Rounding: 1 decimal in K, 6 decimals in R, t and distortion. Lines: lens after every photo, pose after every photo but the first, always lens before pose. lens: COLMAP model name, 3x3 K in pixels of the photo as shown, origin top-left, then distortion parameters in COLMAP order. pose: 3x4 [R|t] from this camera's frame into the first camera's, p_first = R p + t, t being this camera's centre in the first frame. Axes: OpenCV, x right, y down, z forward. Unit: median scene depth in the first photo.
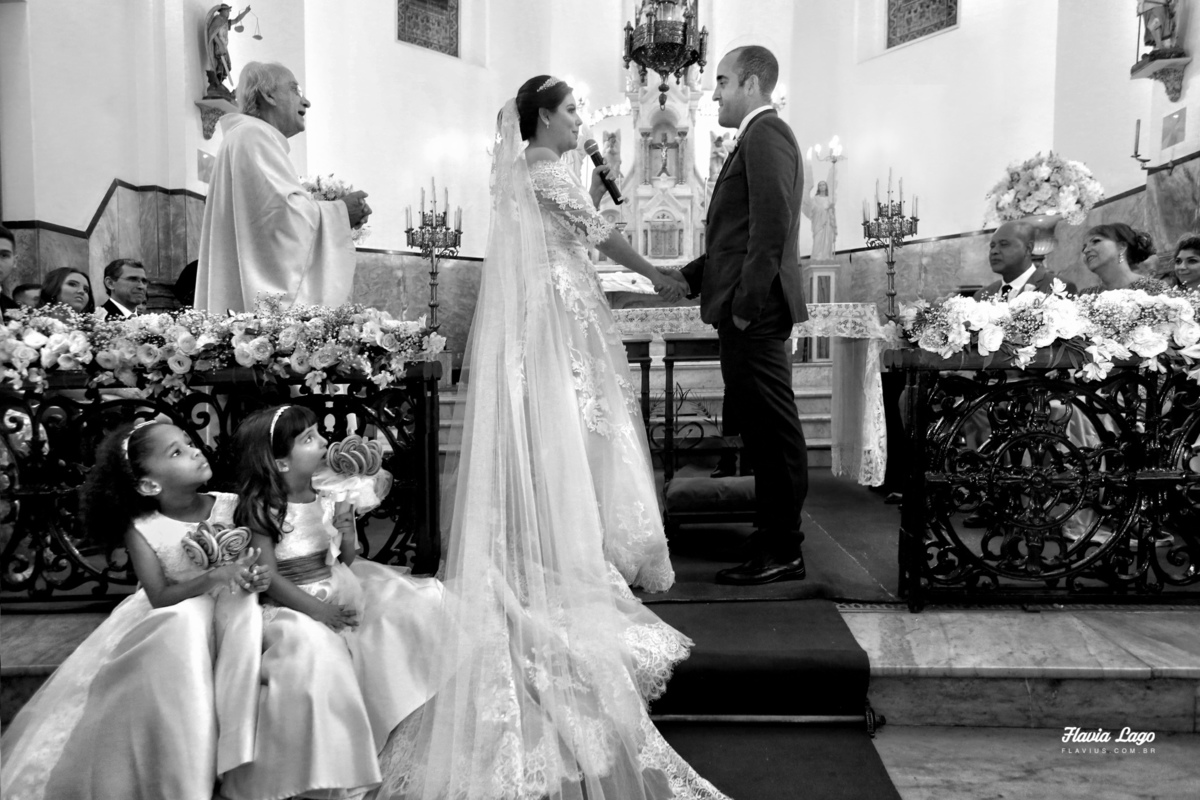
lens RADIAL K [[695.9, 0, 600.0], [0, 695.9, 400.0], [0, 0, 1]] dist [0.000999, 0.000186]
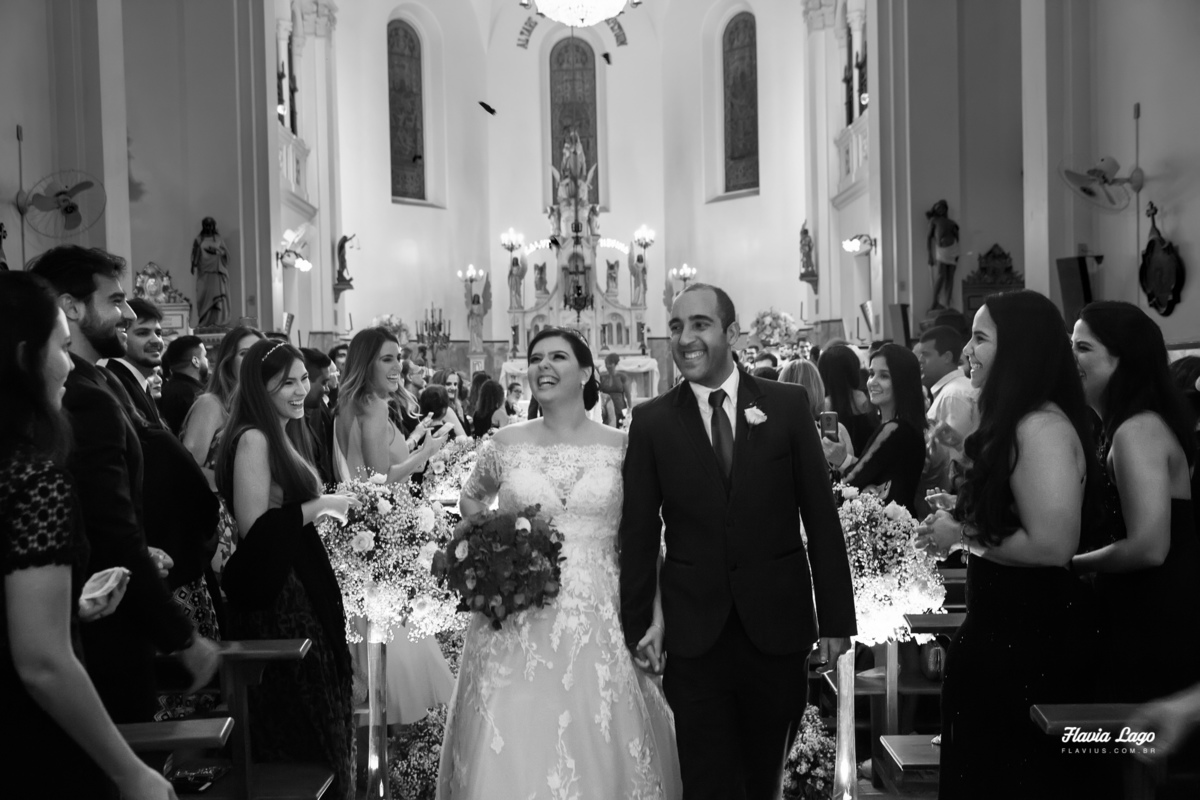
lens RADIAL K [[1314.5, 0, 600.0], [0, 1314.5, 400.0], [0, 0, 1]] dist [-0.000385, -0.000331]
pose [[0.987525, -0.026156, 0.155276, -0.303926], [0.034838, 0.997962, -0.053455, 0.065199], [-0.153562, 0.058198, 0.986424, -1.783974]]
